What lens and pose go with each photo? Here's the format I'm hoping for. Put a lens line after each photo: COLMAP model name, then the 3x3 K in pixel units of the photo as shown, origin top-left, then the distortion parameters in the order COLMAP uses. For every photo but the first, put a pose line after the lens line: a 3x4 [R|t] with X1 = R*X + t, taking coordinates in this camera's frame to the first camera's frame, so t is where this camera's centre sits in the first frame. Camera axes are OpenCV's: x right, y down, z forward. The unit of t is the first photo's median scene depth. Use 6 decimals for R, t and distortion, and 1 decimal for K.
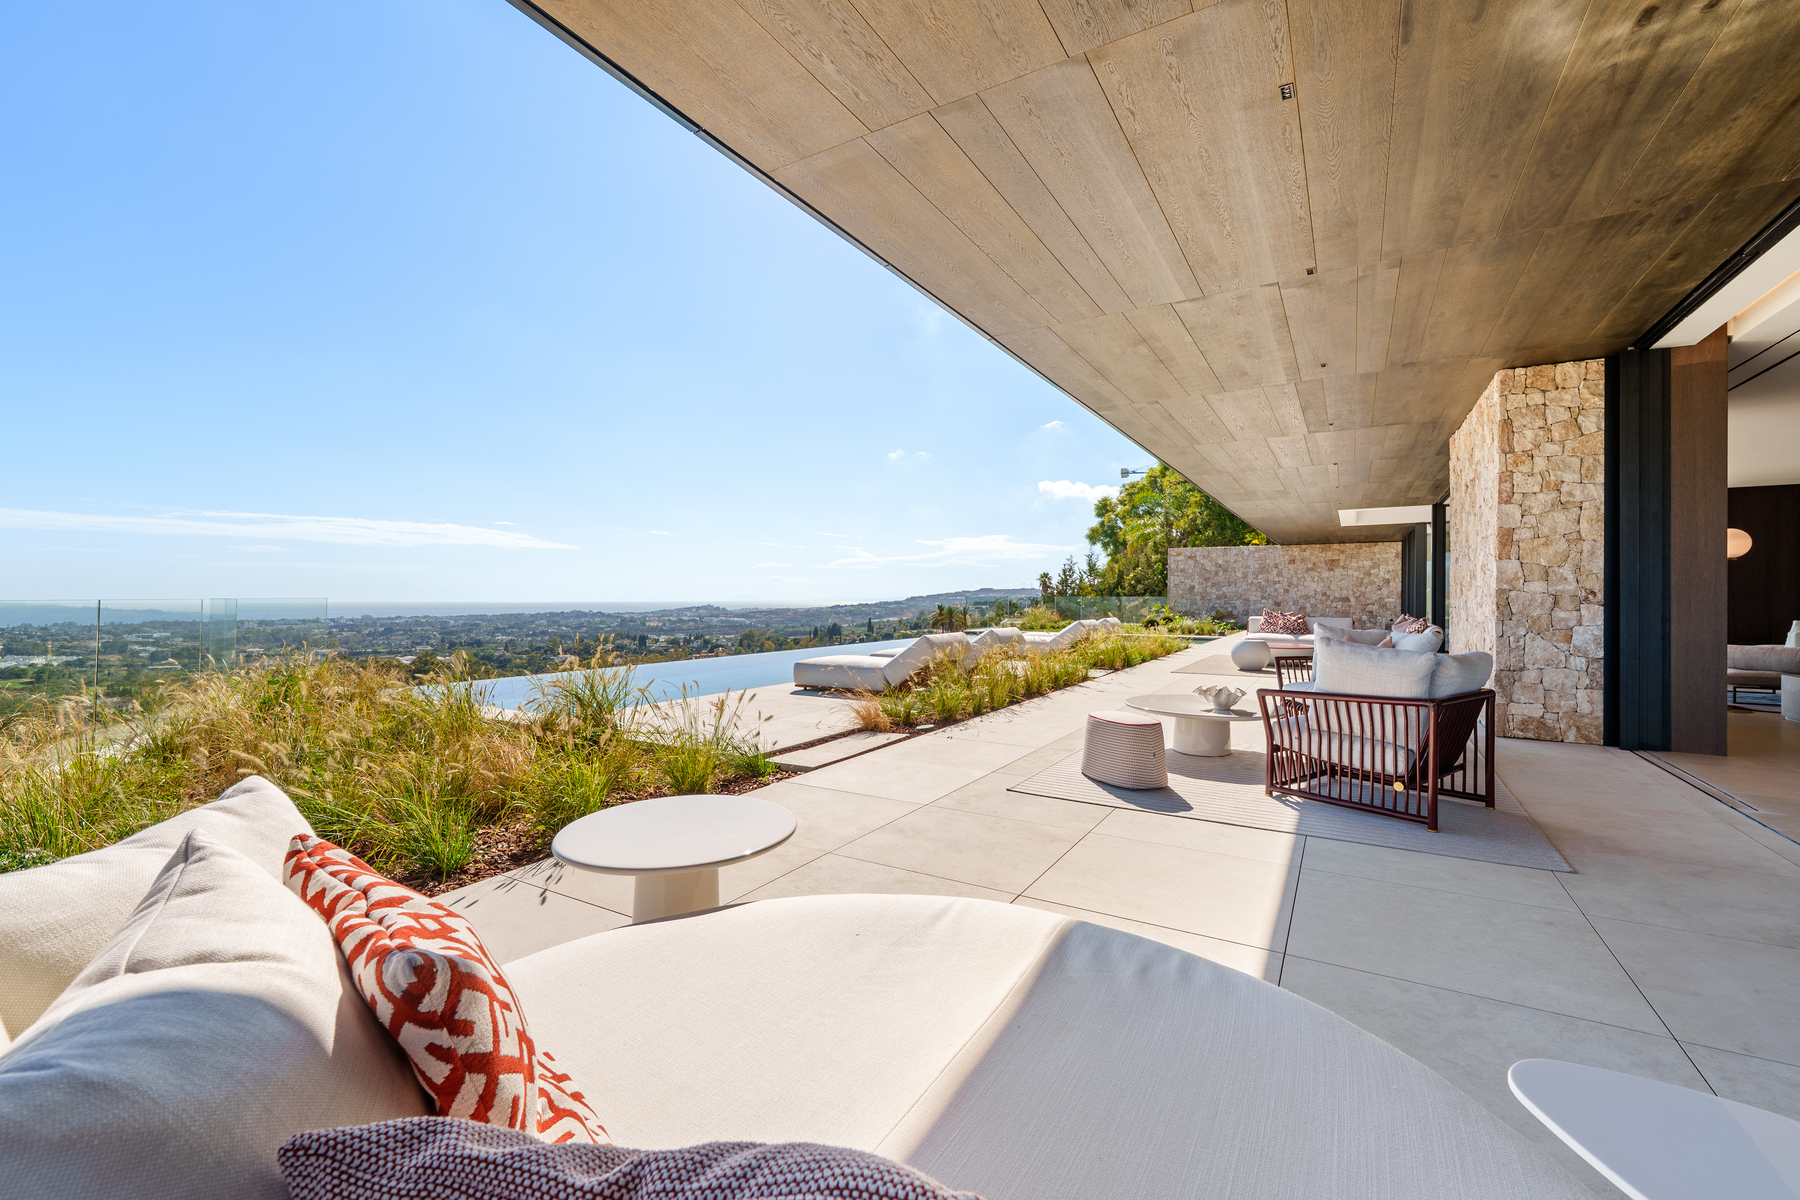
lens RADIAL K [[743.8, 0, 901.6], [0, 743.8, 598.3], [0, 0, 1]] dist [-0.000149, -0.001294]
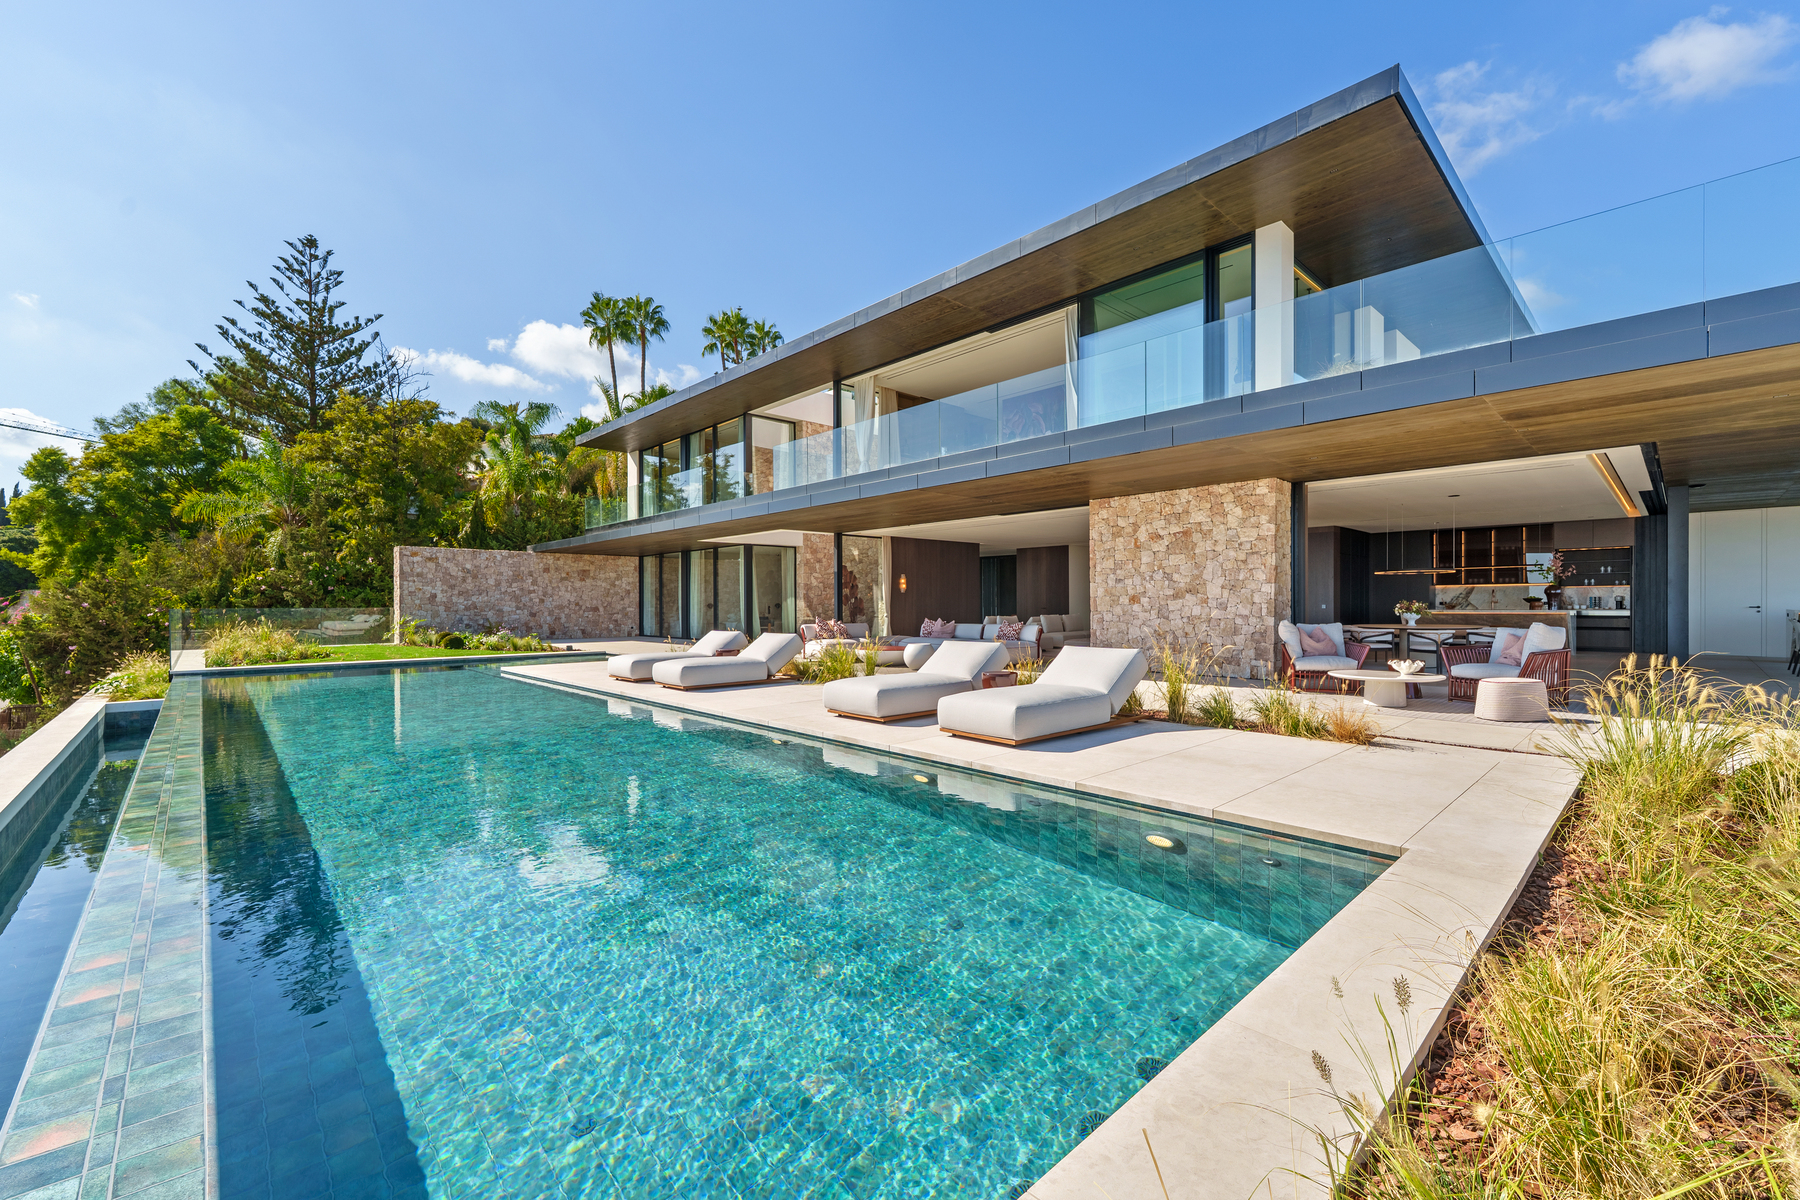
lens RADIAL K [[743.8, 0, 905.3], [0, 743.8, 600.5], [0, 0, 1]] dist [-0.000149, -0.001294]
pose [[0.265947, 0.004170, 0.963979, -0.272496], [0.008143, 0.999945, -0.006572, -0.000252], [-0.963953, 0.009598, 0.265898, 0.302391]]
